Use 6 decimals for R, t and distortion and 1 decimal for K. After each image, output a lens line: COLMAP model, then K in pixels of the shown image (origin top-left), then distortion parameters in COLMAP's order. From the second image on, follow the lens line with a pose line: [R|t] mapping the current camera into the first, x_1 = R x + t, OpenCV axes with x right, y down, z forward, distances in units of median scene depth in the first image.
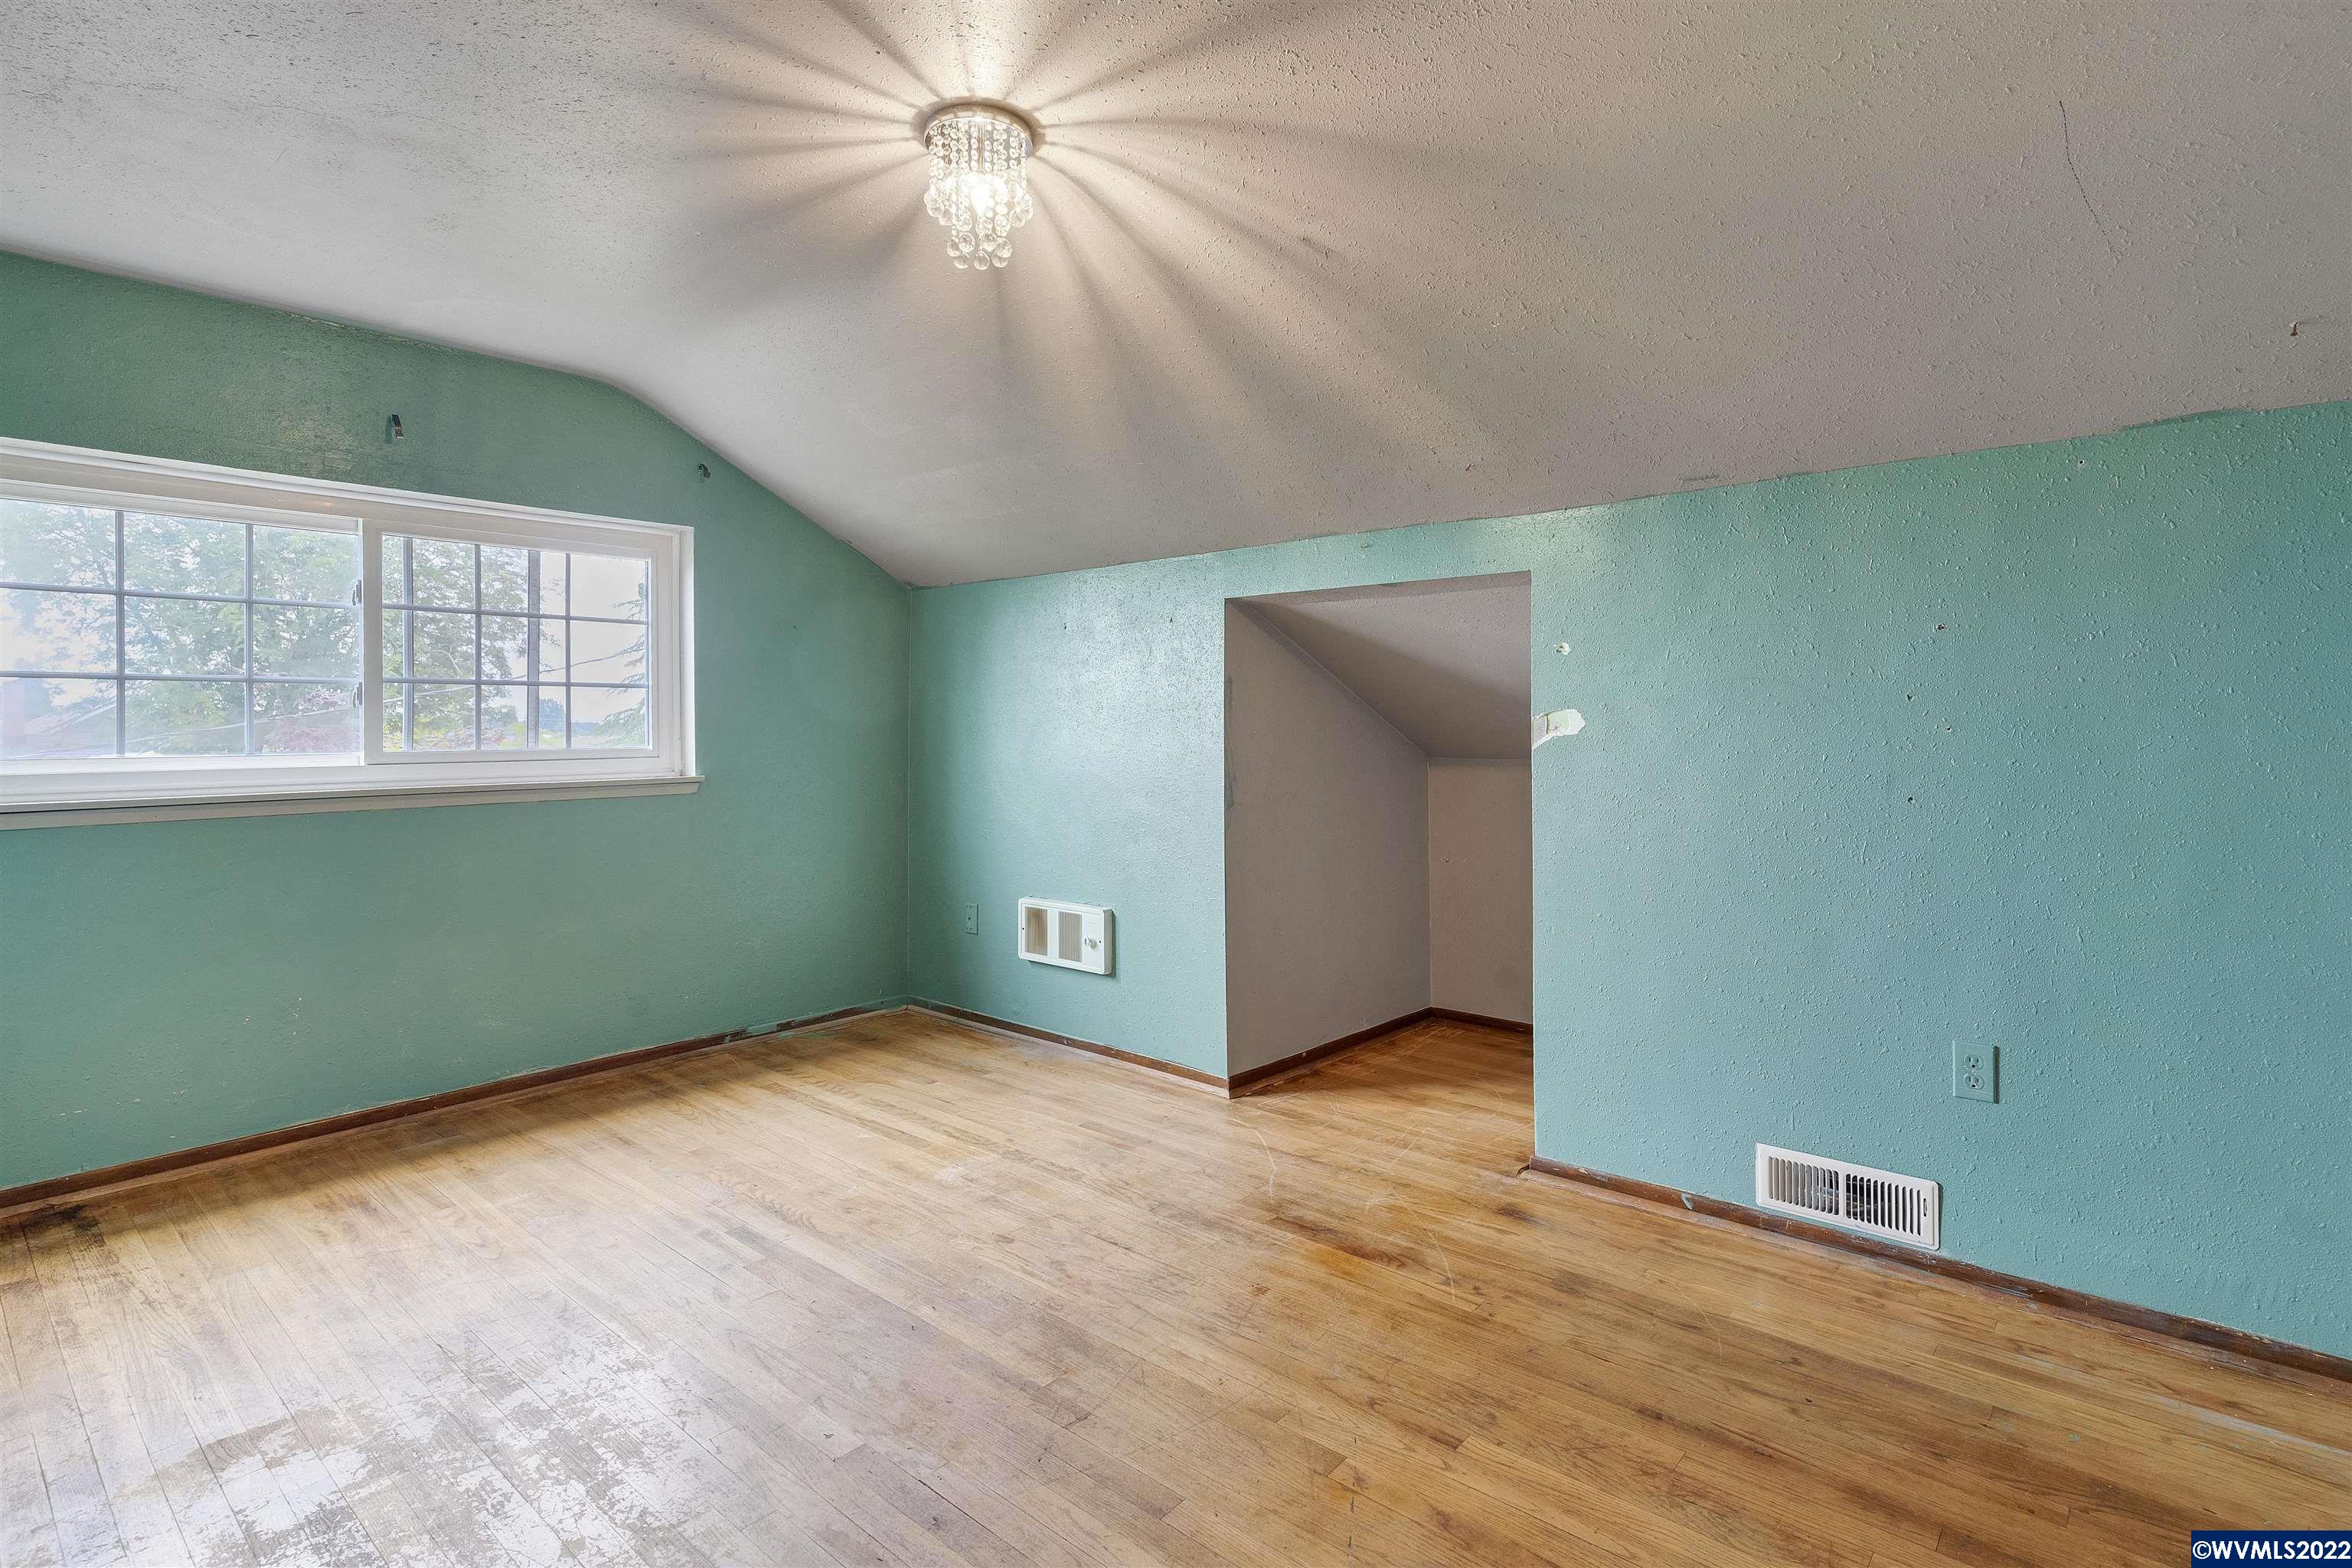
lens RADIAL K [[1152.4, 0, 1149.6], [0, 1152.4, 746.0], [0, 0, 1]] dist [-0.003947, -0.000416]
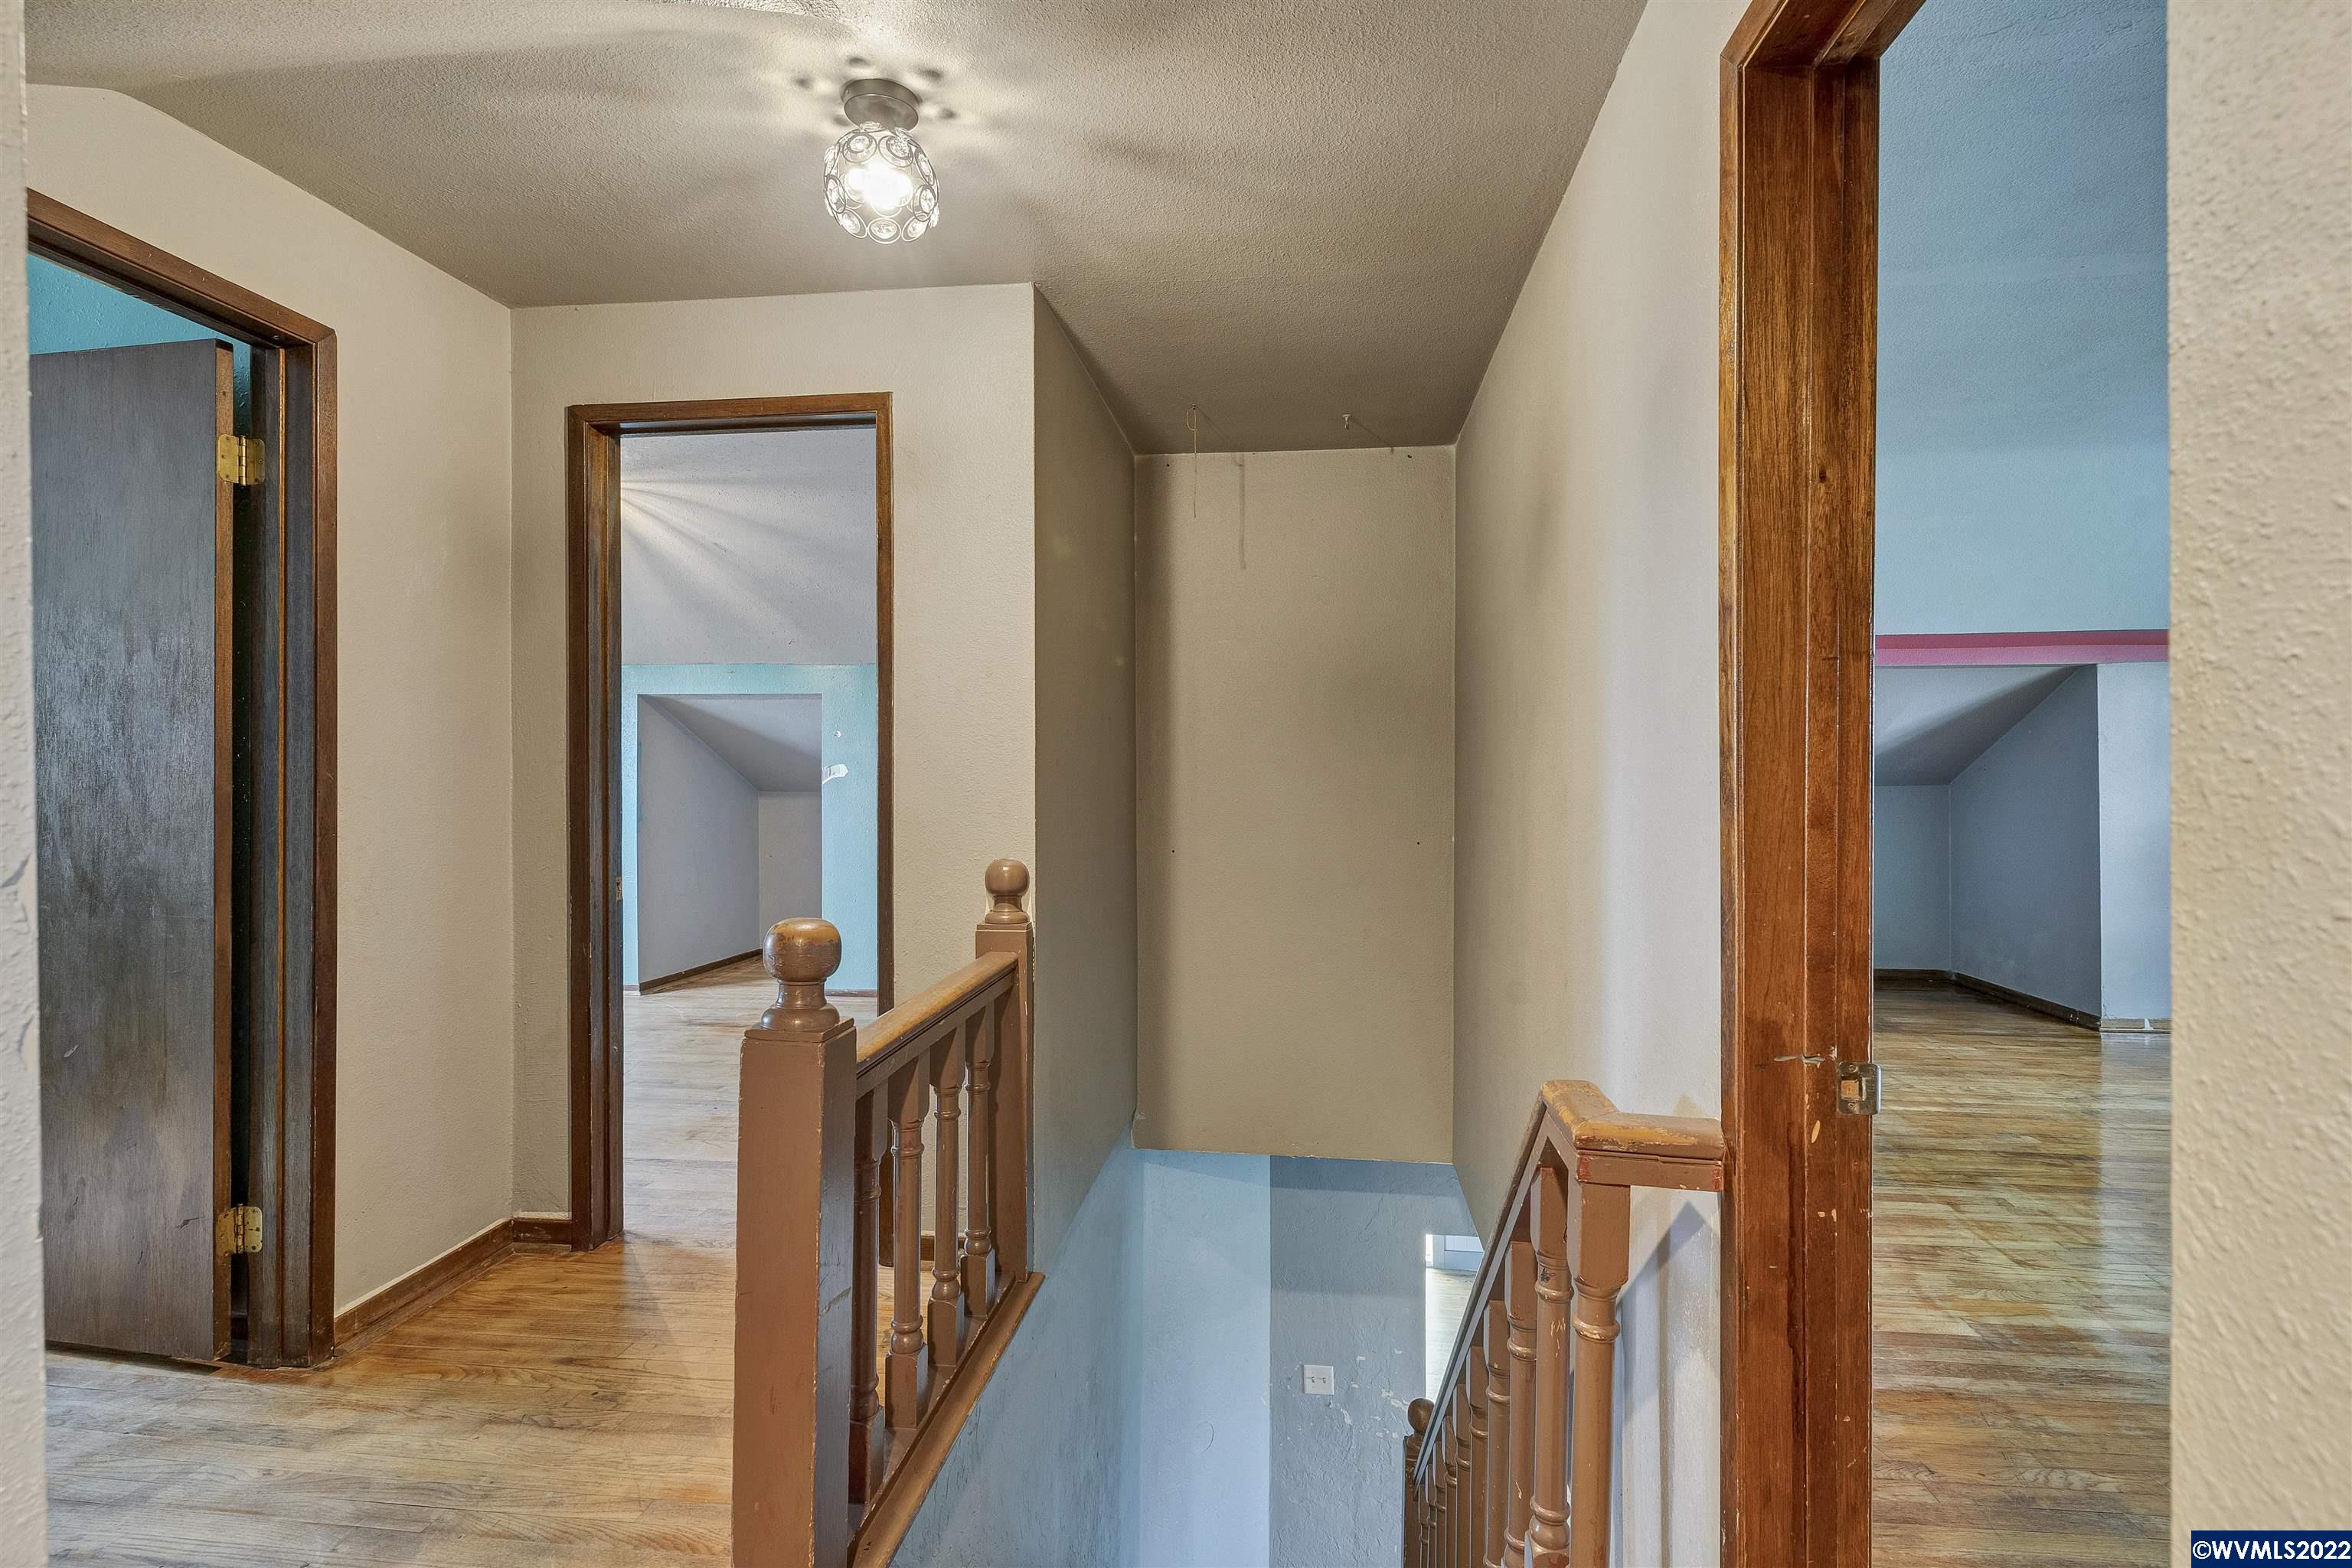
lens RADIAL K [[1152.4, 0, 1171.6], [0, 1152.4, 779.6], [0, 0, 1]] dist [-0.003947, -0.000416]
pose [[0.814201, -0.002013, 0.580580, -0.271229], [0.002592, 0.999997, -0.000167, -0.003224], [-0.580578, 0.001641, 0.814203, -0.793702]]
